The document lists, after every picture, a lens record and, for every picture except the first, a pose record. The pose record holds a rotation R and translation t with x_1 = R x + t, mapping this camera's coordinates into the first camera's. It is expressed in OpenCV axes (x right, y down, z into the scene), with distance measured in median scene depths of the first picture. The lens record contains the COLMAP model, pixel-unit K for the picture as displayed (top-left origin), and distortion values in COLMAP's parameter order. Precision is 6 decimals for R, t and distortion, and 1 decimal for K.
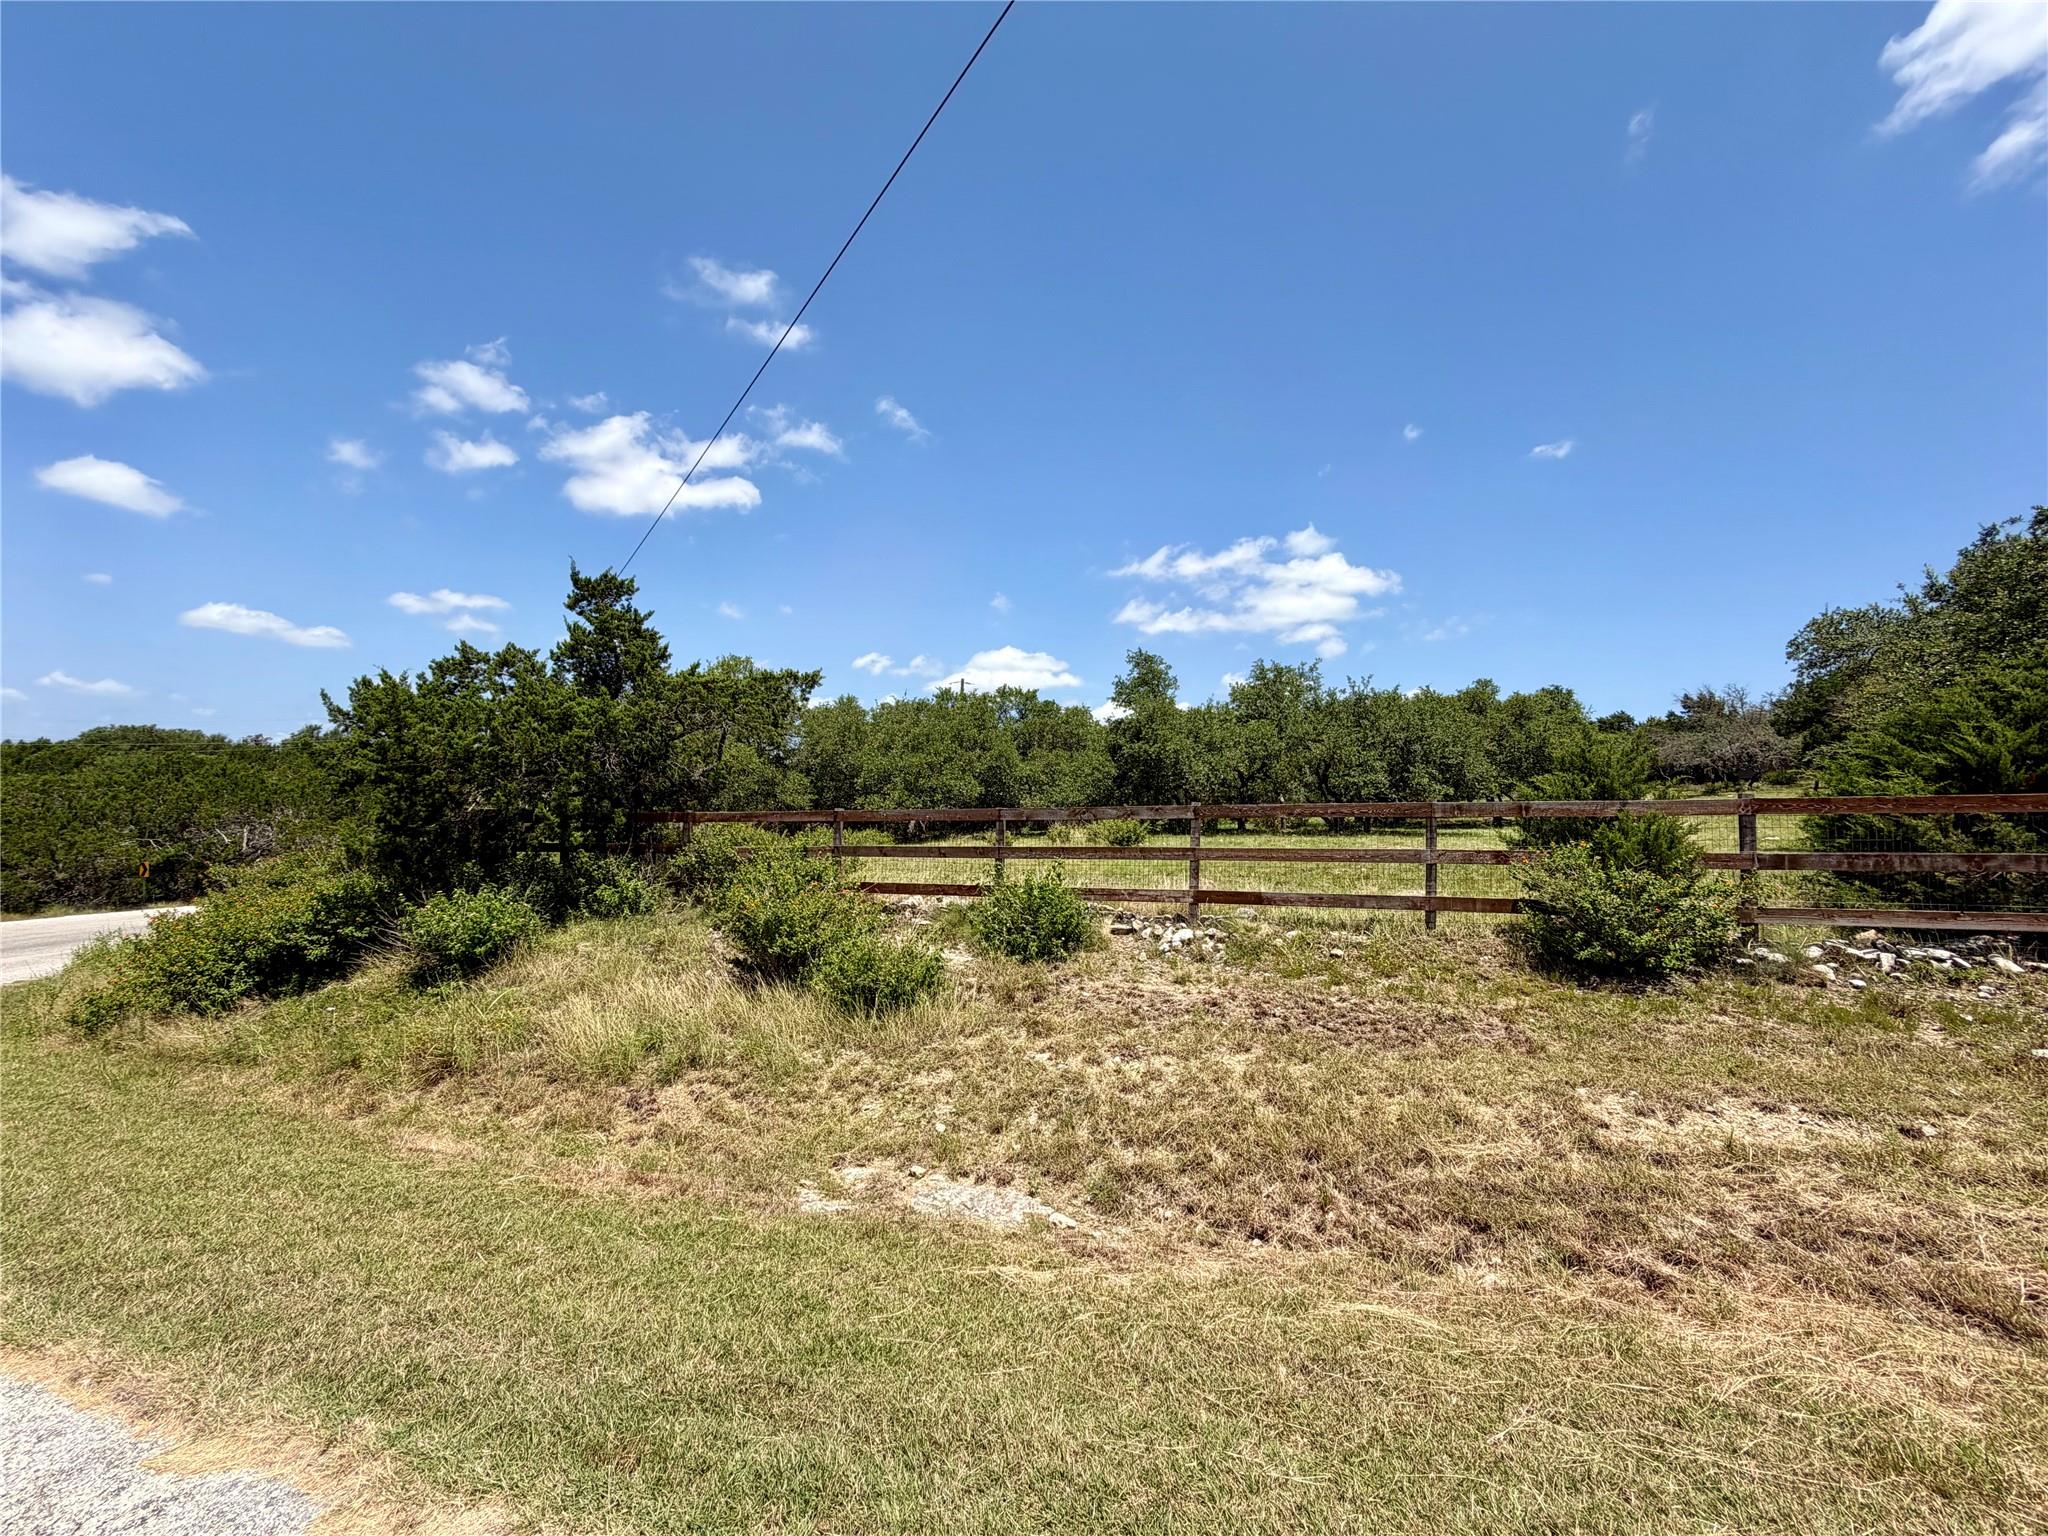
lens RADIAL K [[819.5, 0, 1024.0], [0, 819.5, 768.0], [0, 0, 1]] dist [0.000424, -0.000080]
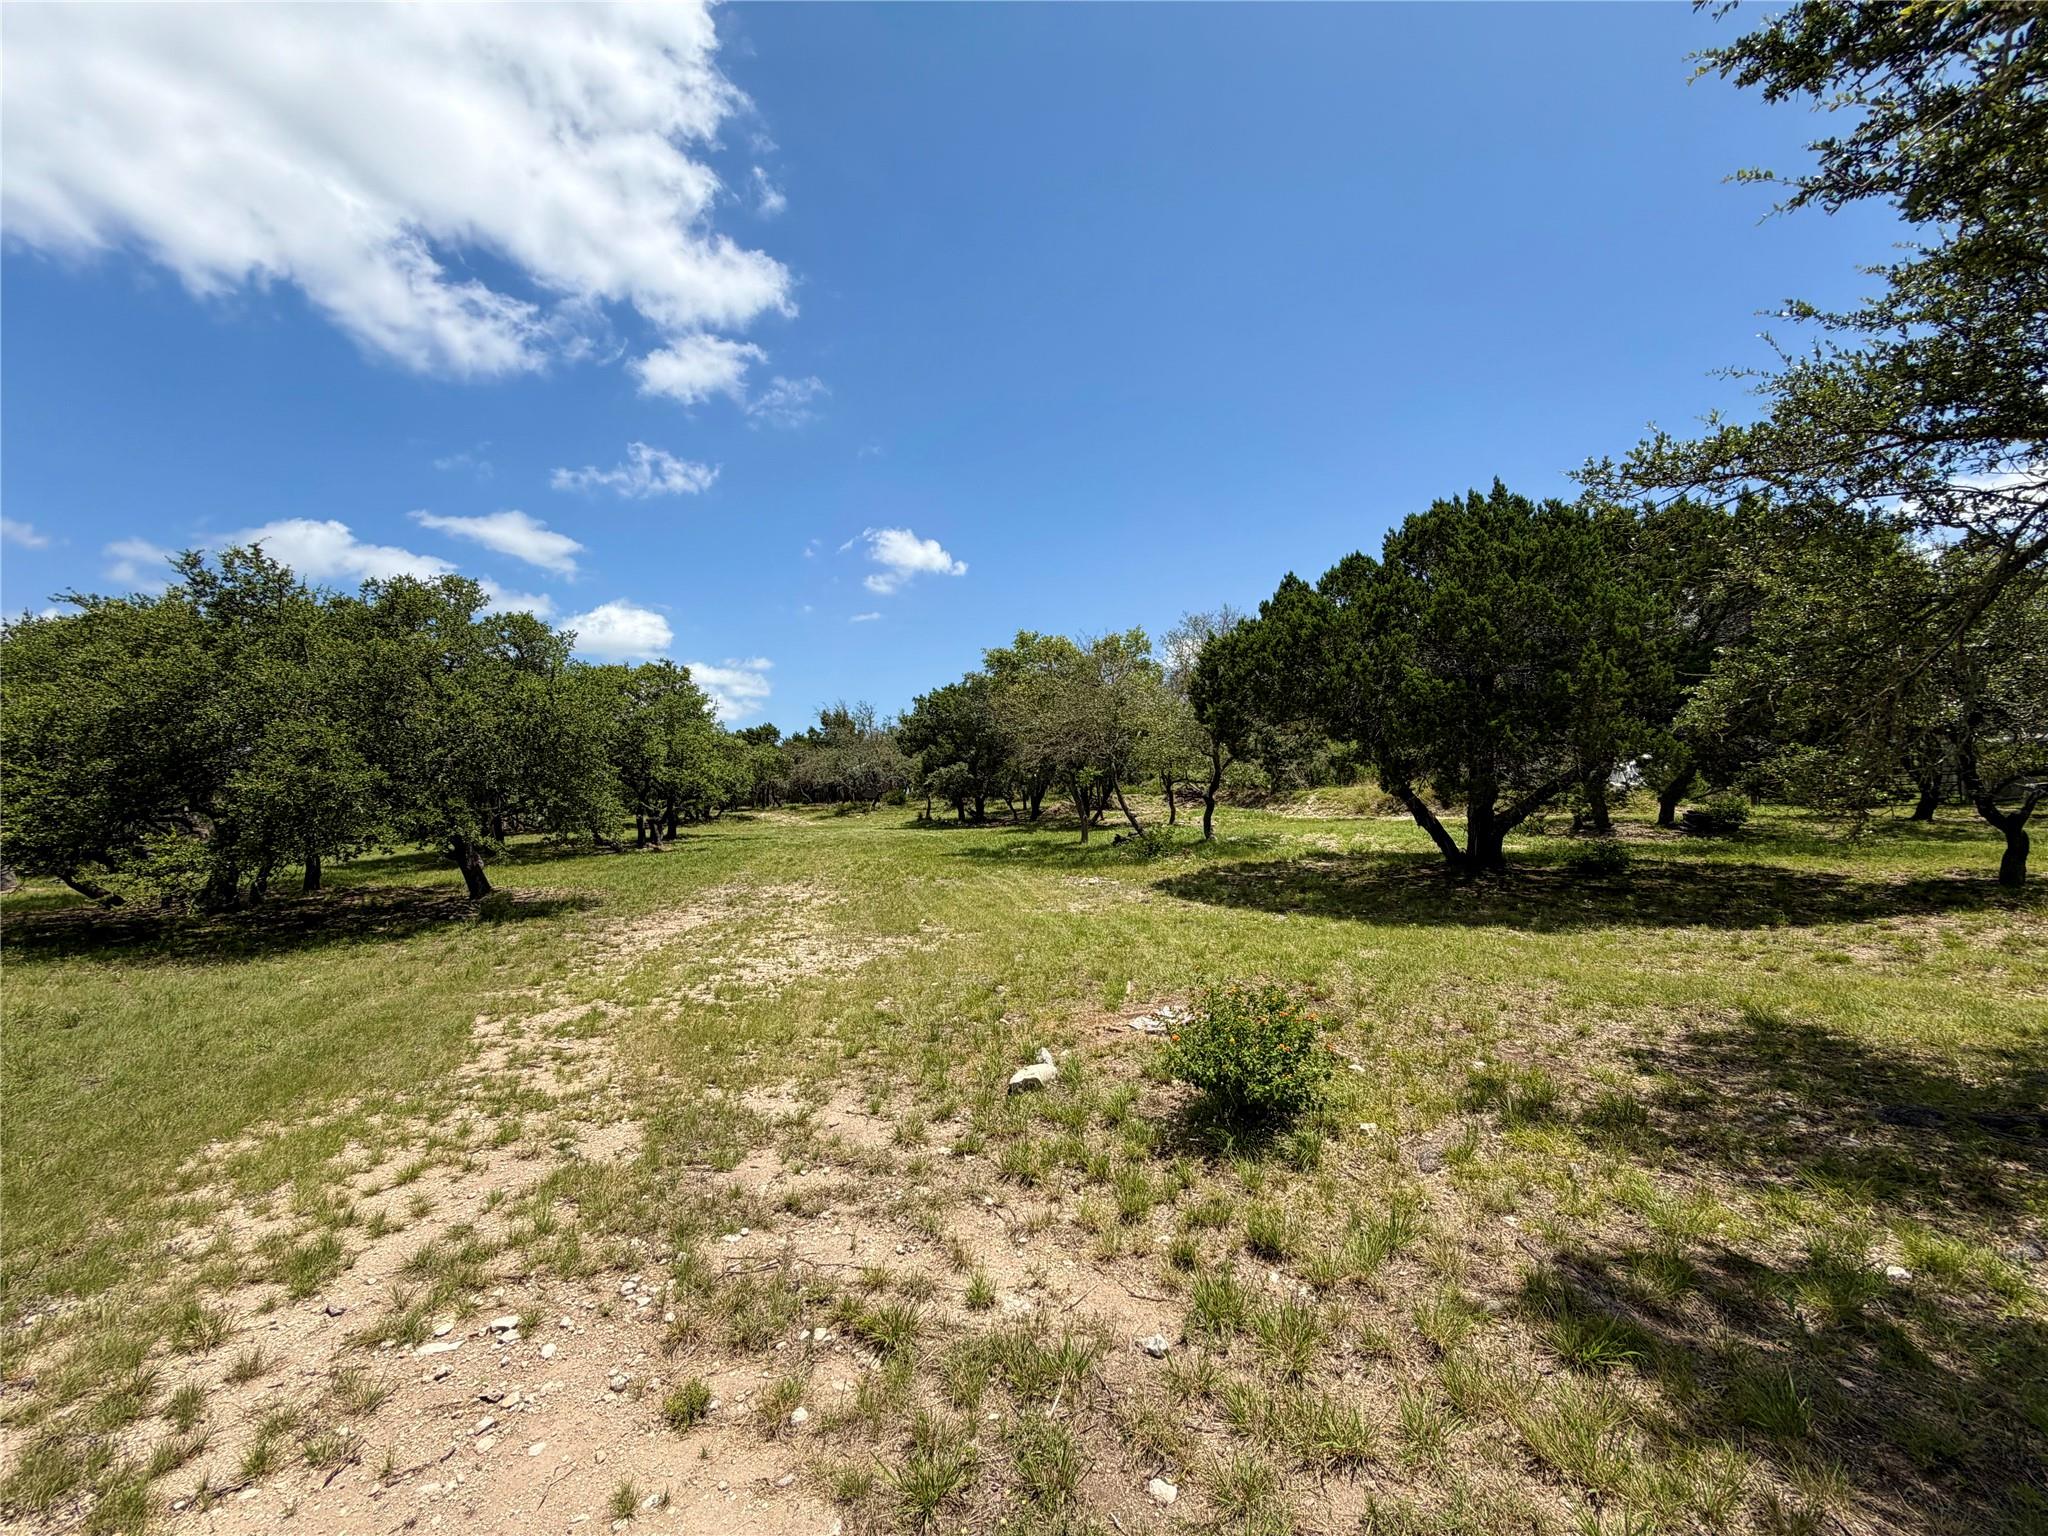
lens RADIAL K [[819.5, 0, 1024.0], [0, 819.5, 768.0], [0, 0, 1]] dist [0.000424, -0.000080]
pose [[0.607324, 0.036605, 0.793611, 0.198866], [-0.026796, 0.999313, -0.025587, -0.003101], [-0.794002, -0.005726, 0.607888, 0.240881]]
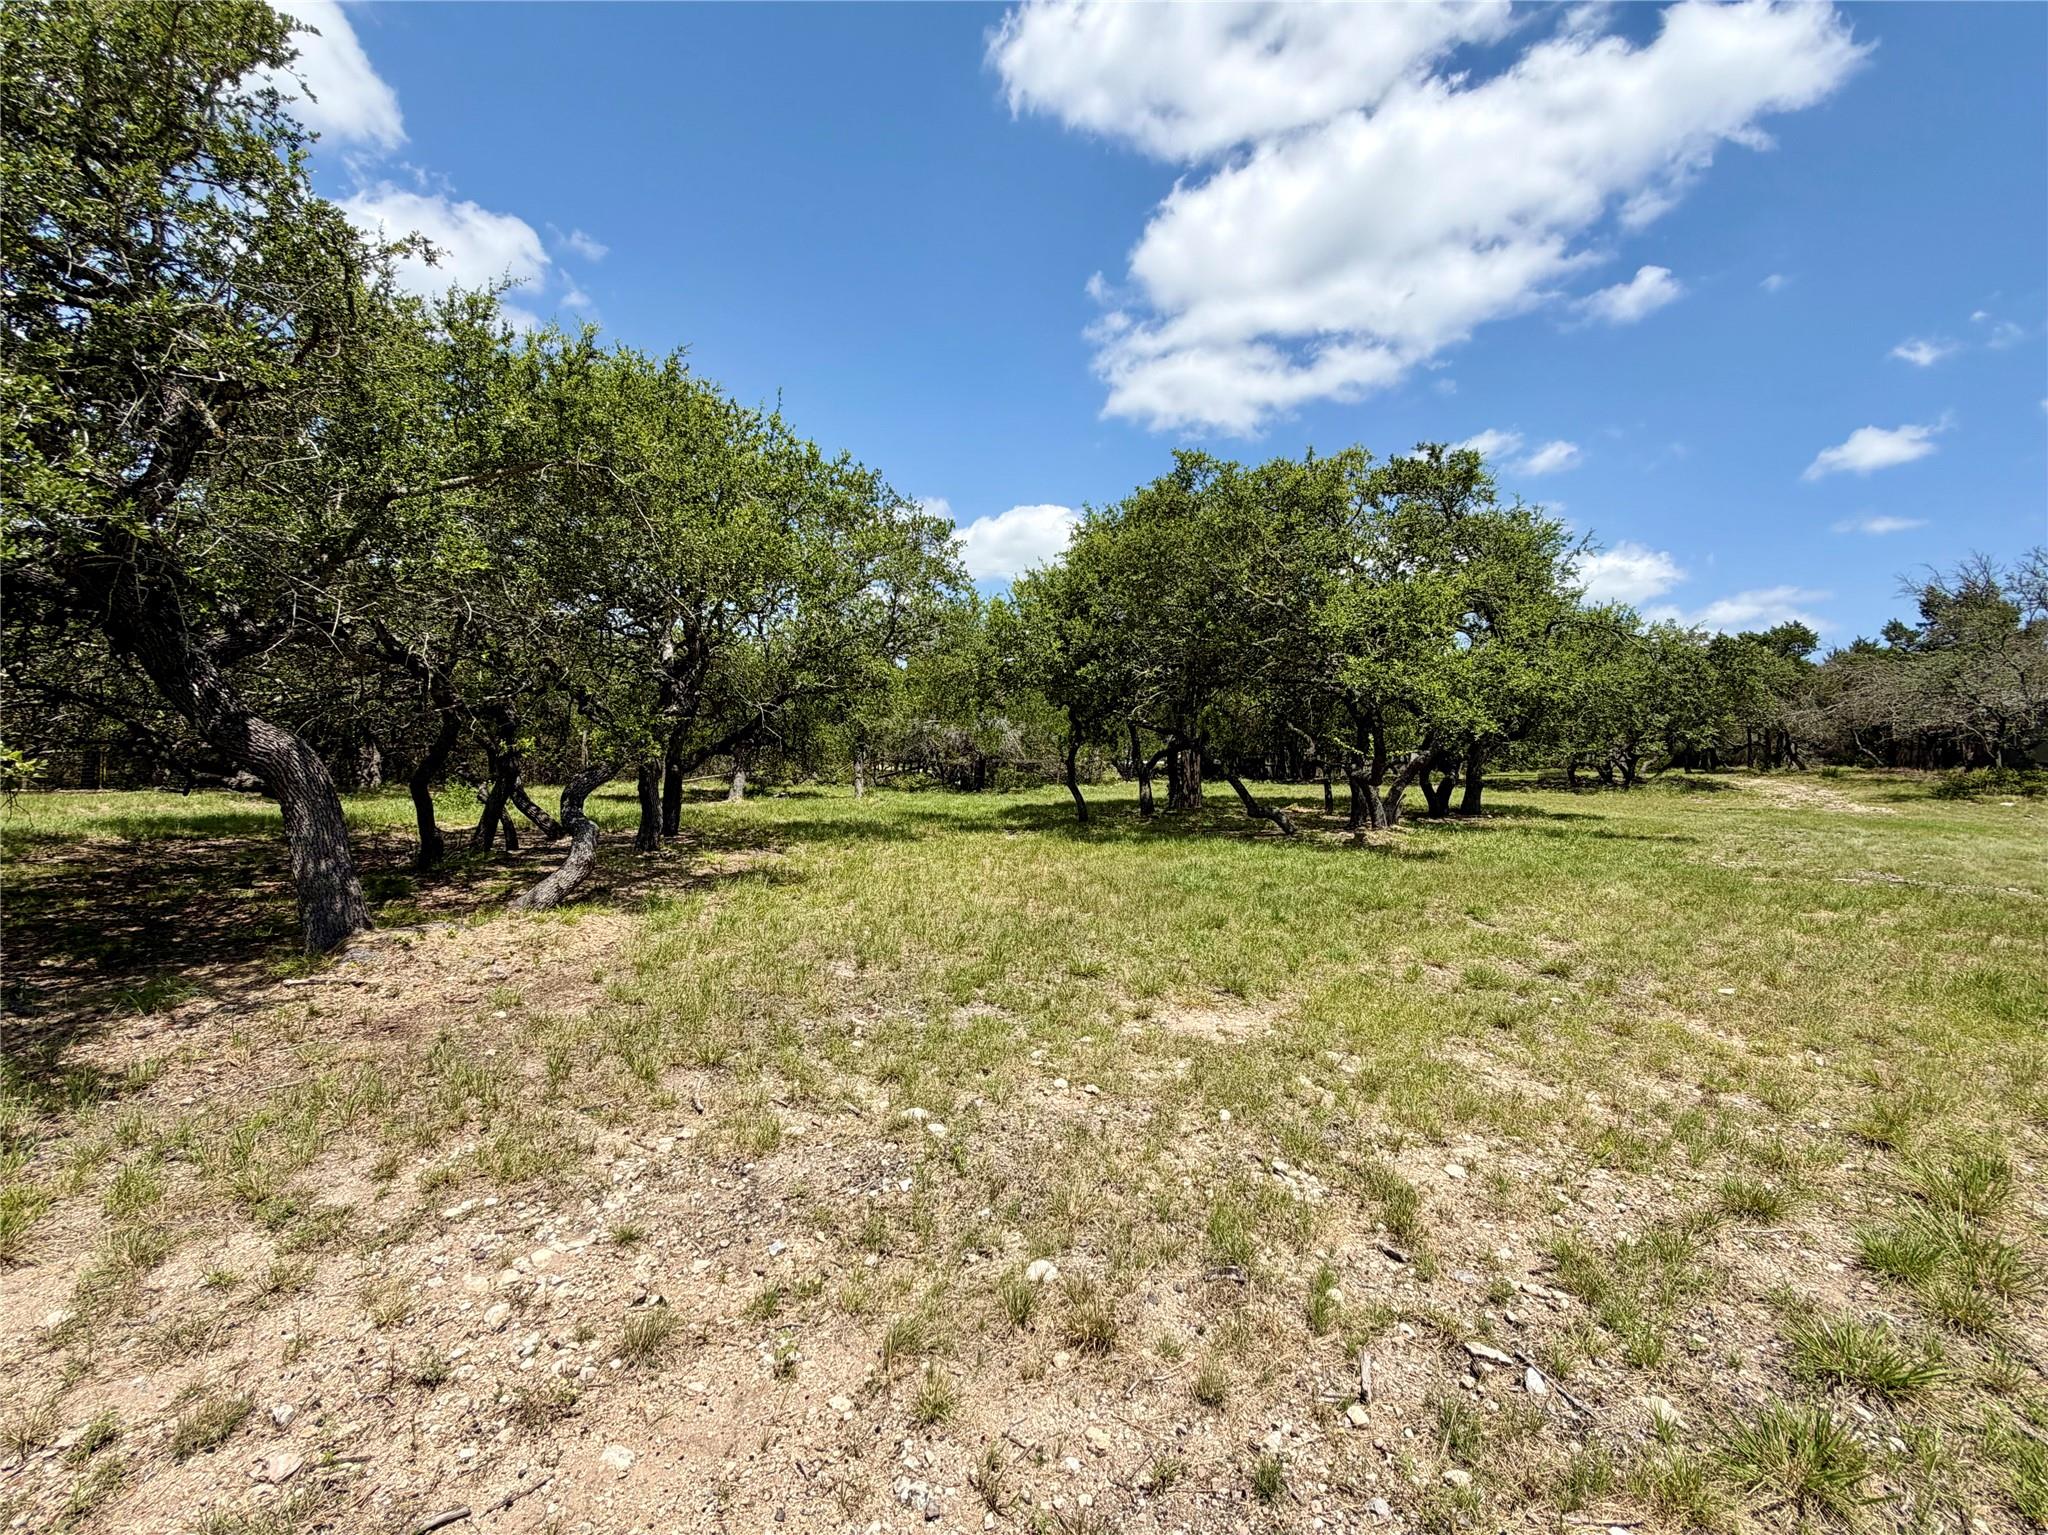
lens RADIAL K [[819.5, 0, 1024.0], [0, 819.5, 767.5], [0, 0, 1]] dist [0.000424, -0.000080]
pose [[0.984169, 0.058259, -0.167381, 0.401426], [-0.045079, 0.995654, 0.081493, 0.003891], [0.171402, -0.072657, 0.982518, 0.463041]]
